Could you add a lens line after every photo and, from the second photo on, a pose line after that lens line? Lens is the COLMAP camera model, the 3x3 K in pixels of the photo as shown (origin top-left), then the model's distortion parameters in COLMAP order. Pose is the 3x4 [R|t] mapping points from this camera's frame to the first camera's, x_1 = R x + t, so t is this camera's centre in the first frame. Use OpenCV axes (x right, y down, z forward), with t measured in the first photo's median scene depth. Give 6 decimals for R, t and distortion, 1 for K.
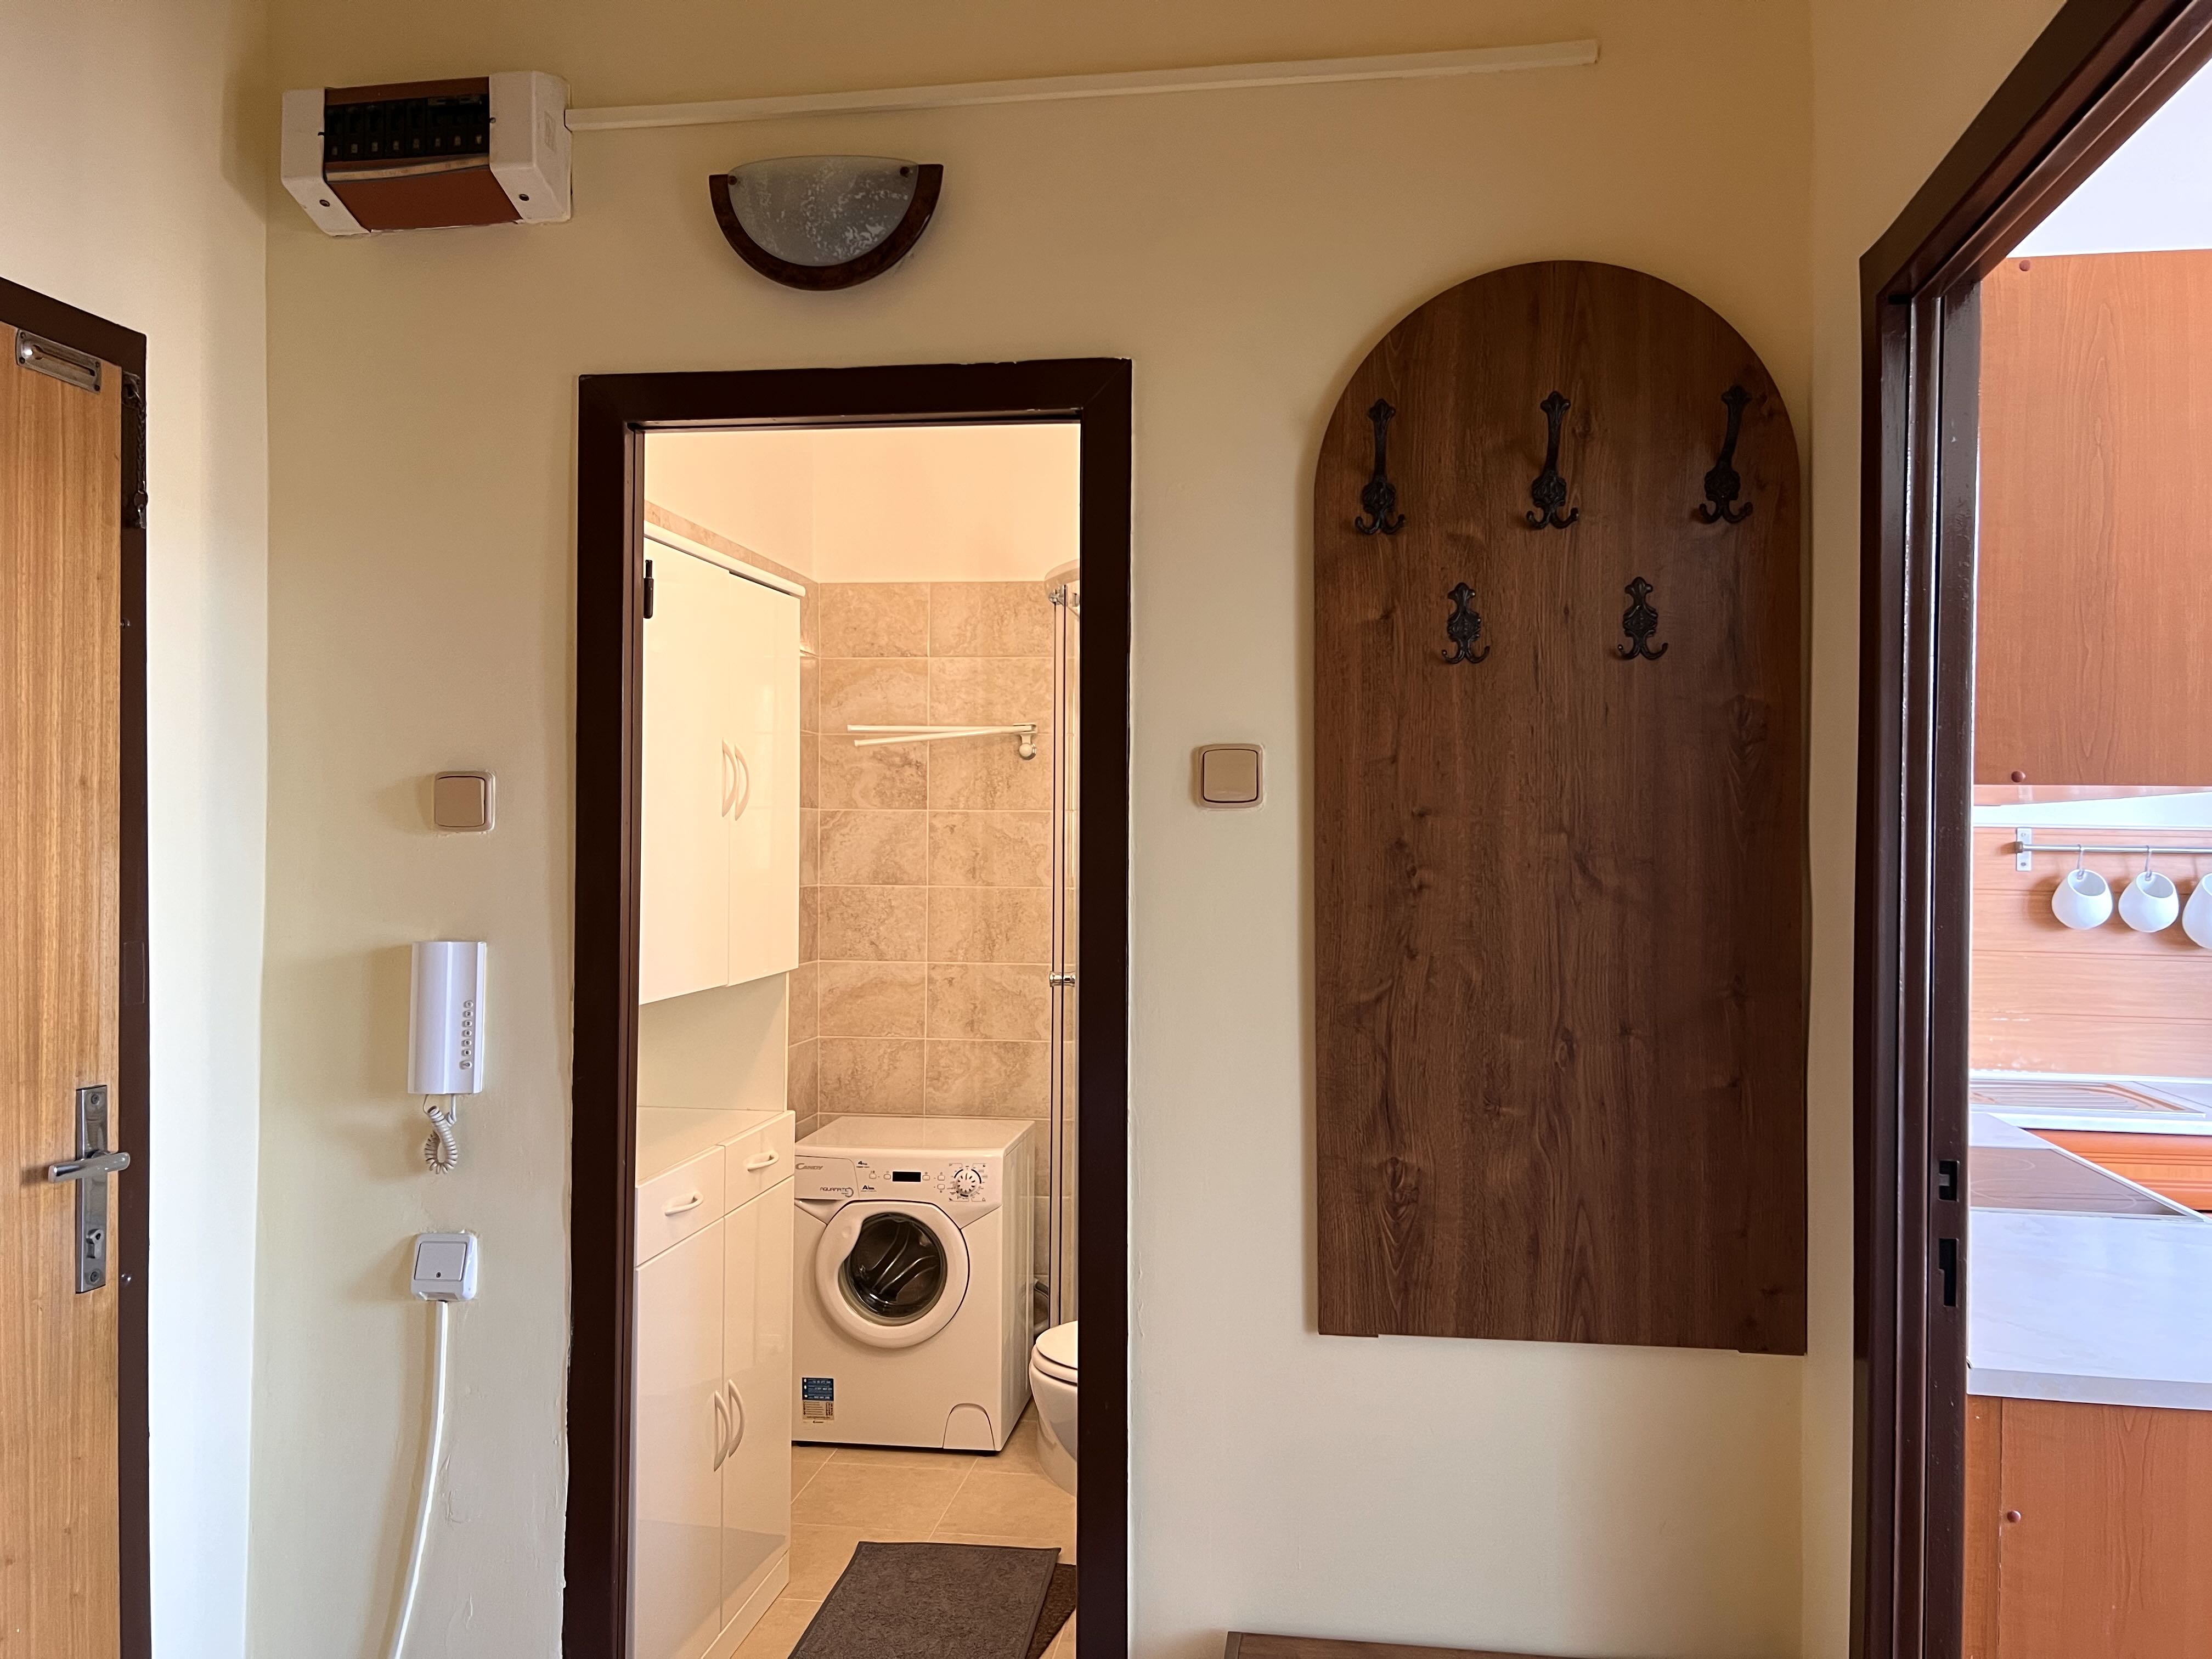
lens RADIAL K [[1618.1, 0, 1106.0], [0, 1618.1, 829.5], [0, 0, 1]] dist [0.042898, 0.000472]
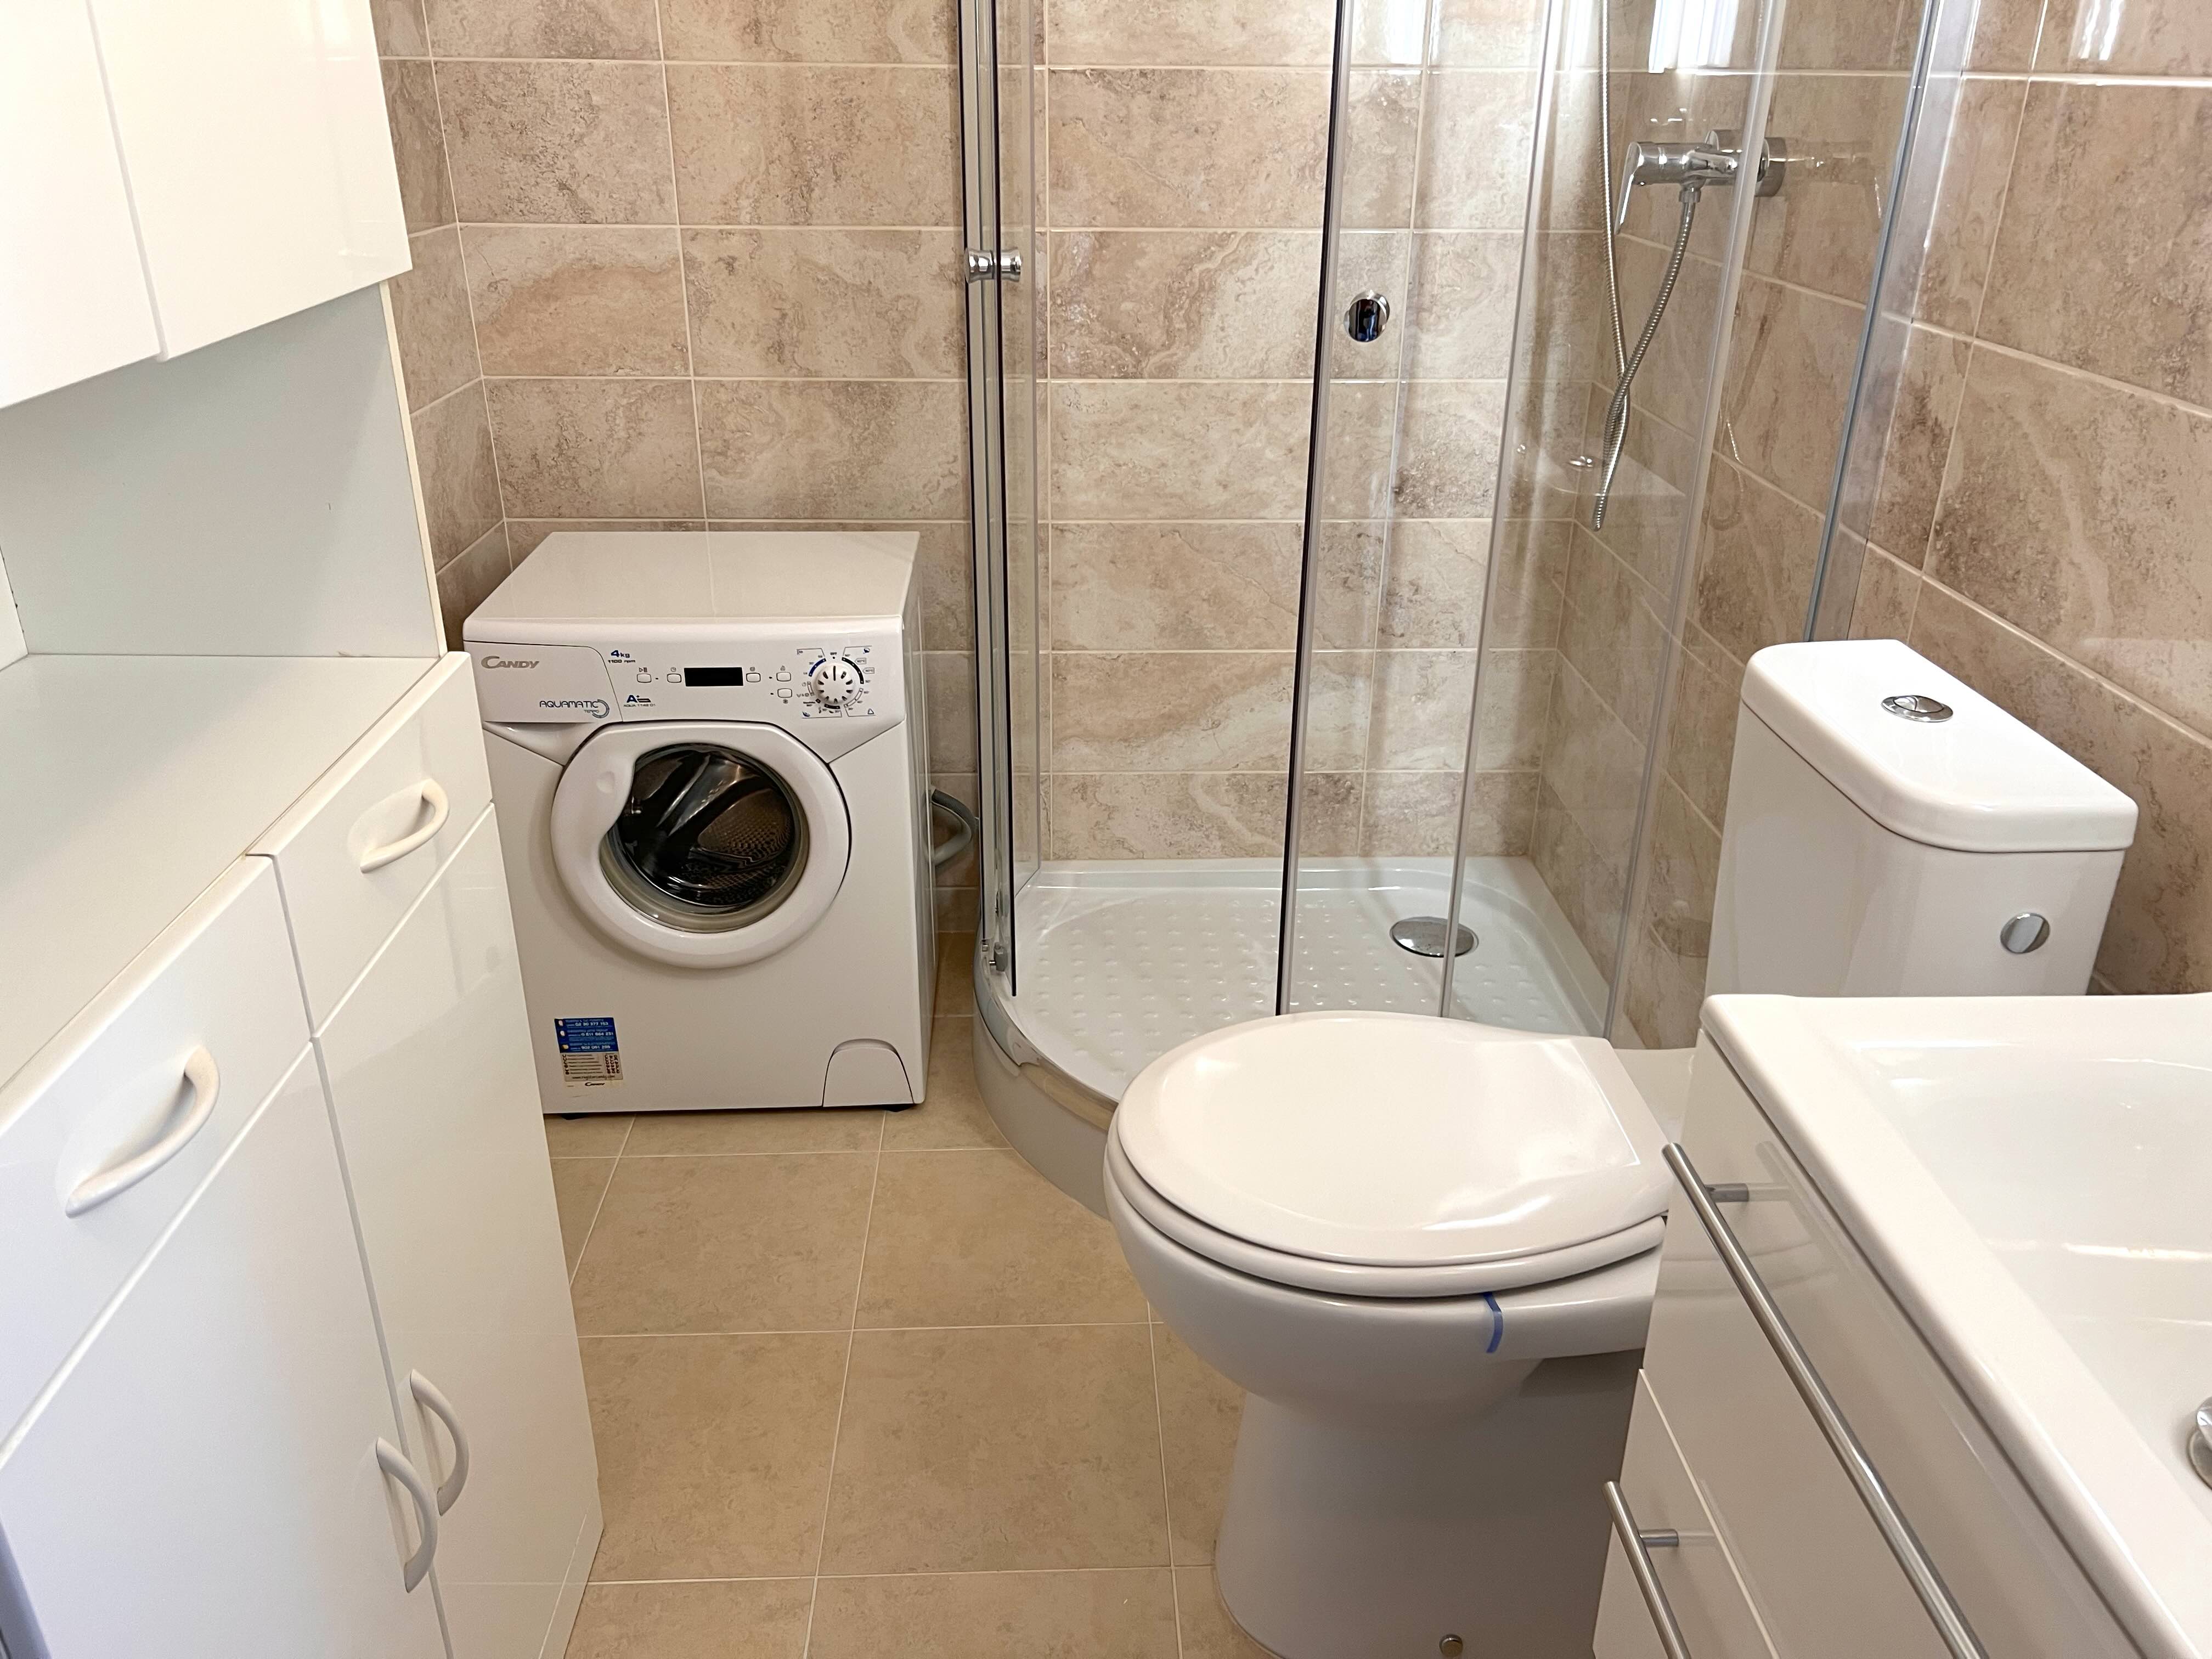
lens RADIAL K [[1694.7, 0, 1106.0], [0, 1694.7, 829.5], [0, 0, 1]] dist [0.062556, -0.053820]
pose [[0.985043, -0.071936, 0.156574, -0.076756], [-0.000481, 0.907533, 0.419981, 0.027855], [-0.172308, -0.413774, 0.893924, 0.415350]]
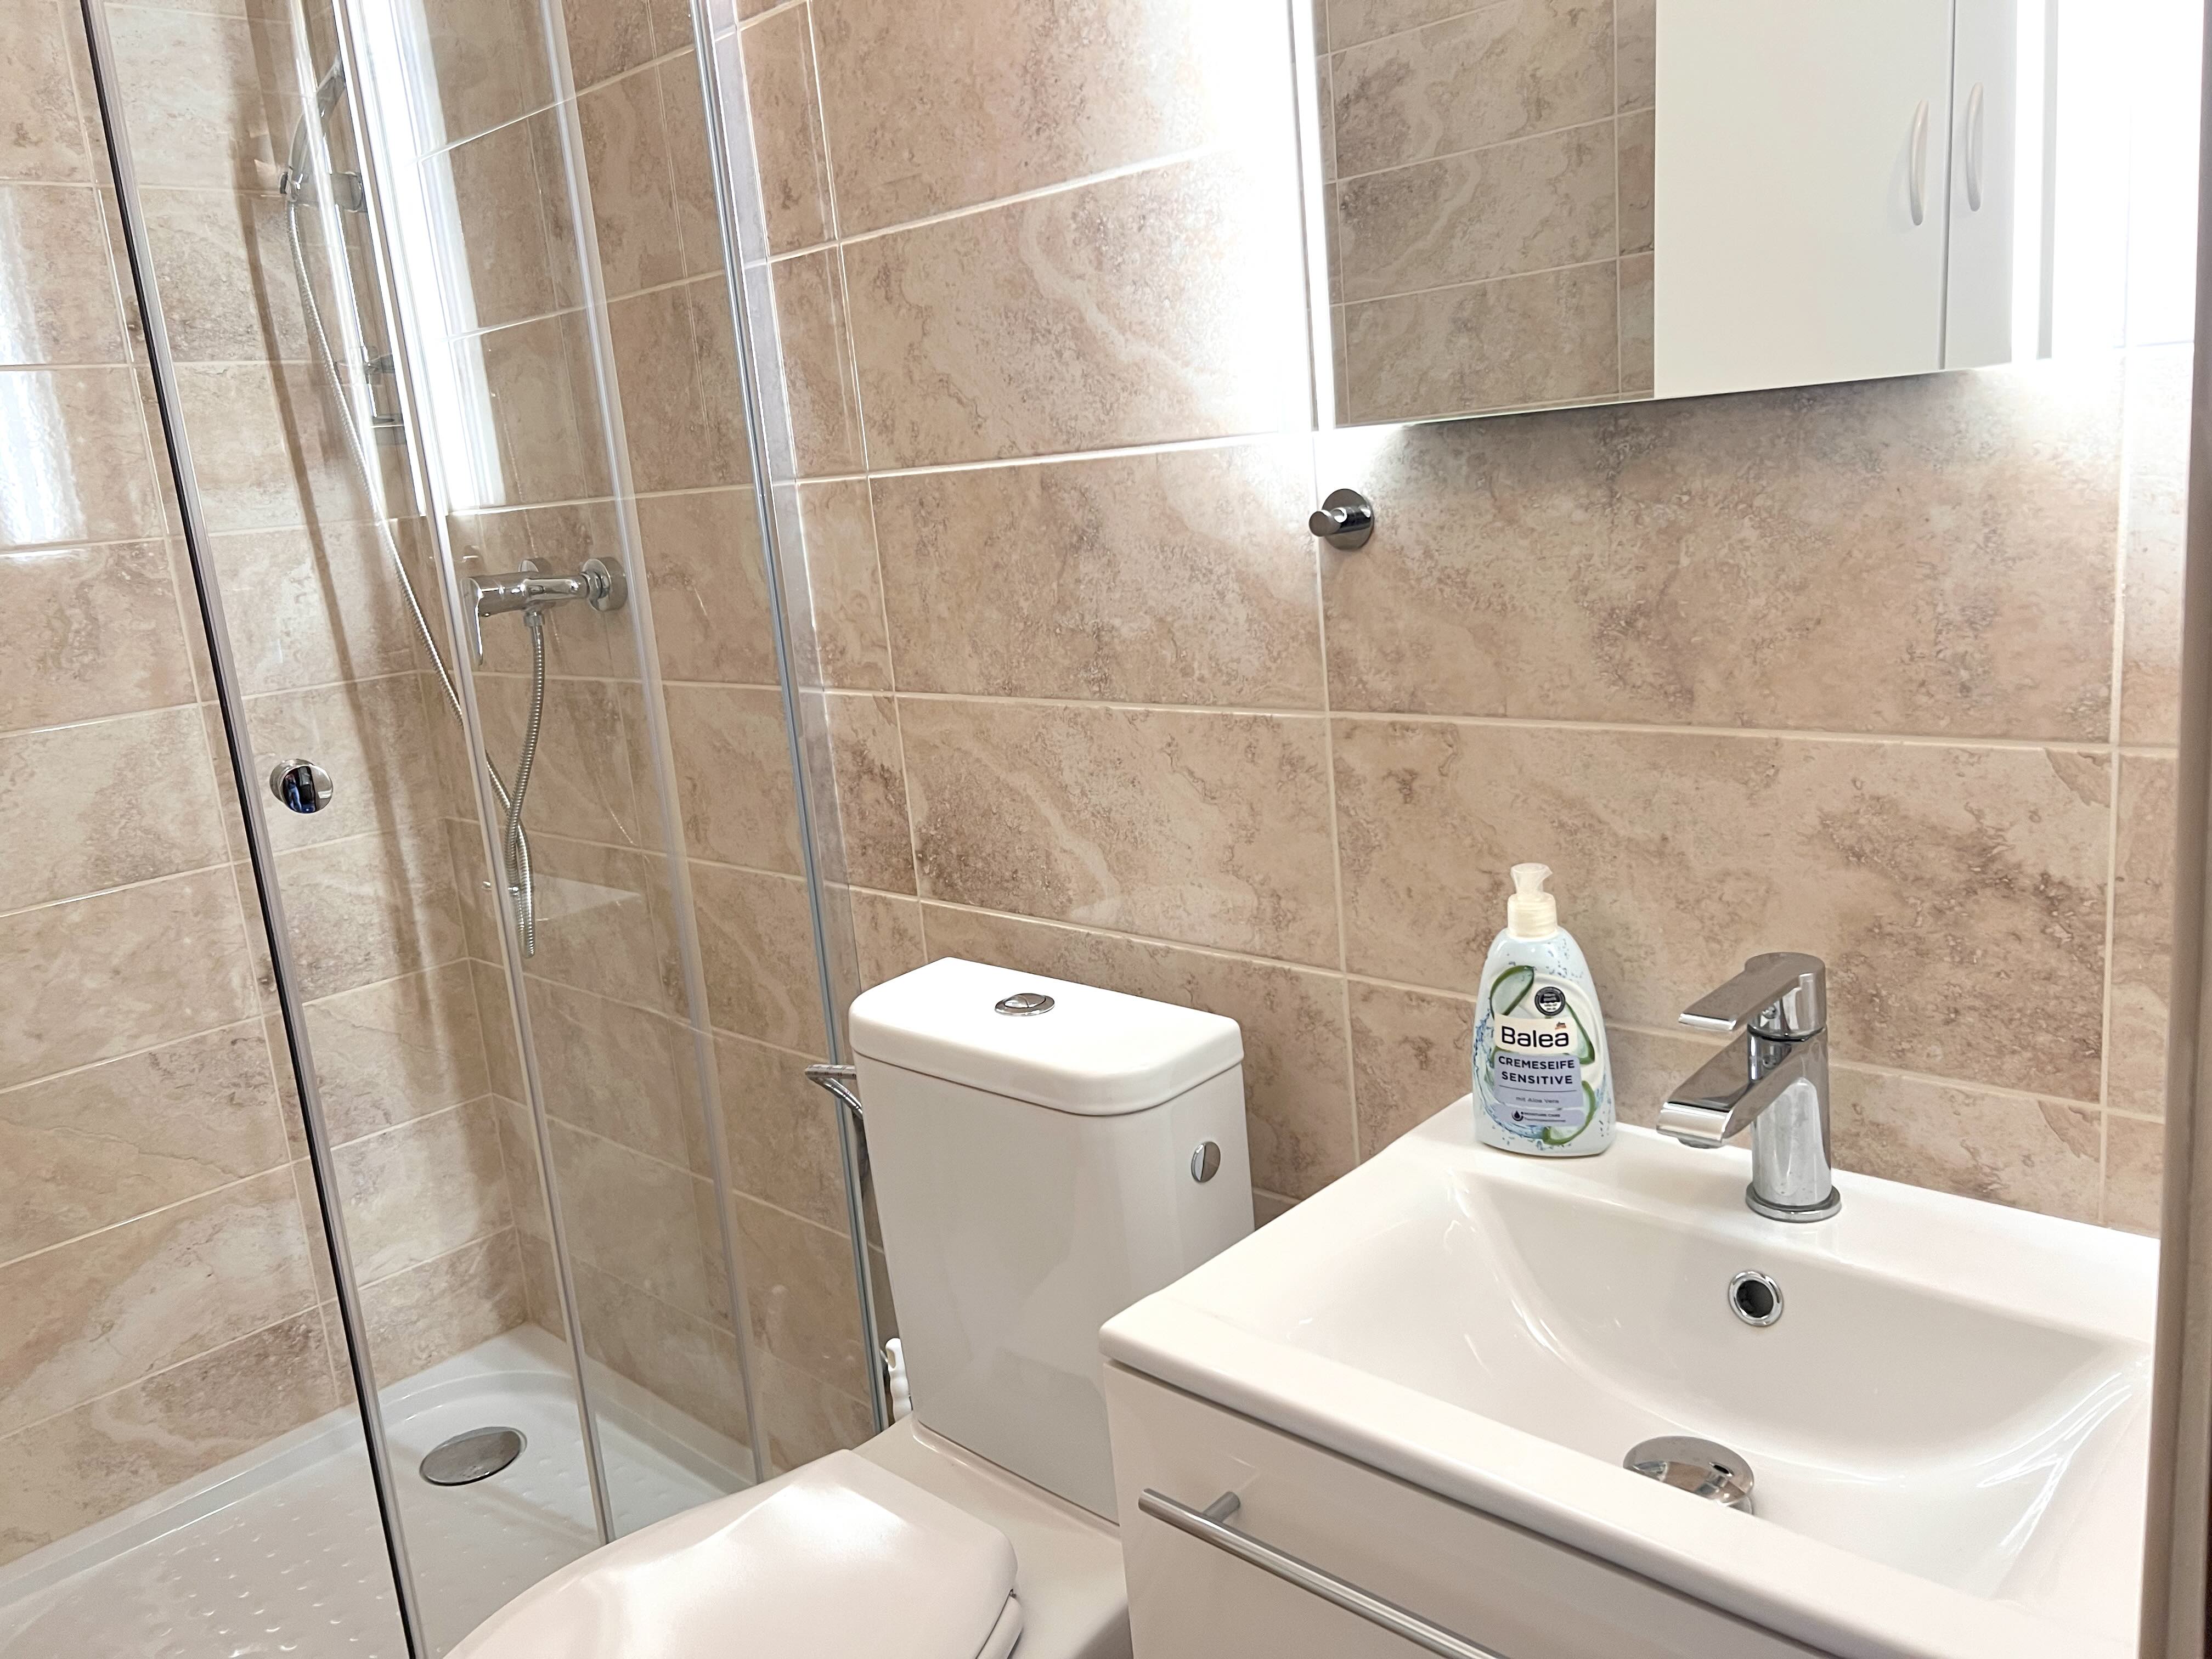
lens RADIAL K [[1675.2, 0, 1106.0], [0, 1675.2, 829.5], [0, 0, 1]] dist [0.159399, -0.239647]
pose [[0.583638, -0.238352, 0.776244, -0.108149], [0.093748, 0.969336, 0.227156, 0.030517], [-0.806584, -0.059806, 0.588086, 0.456288]]
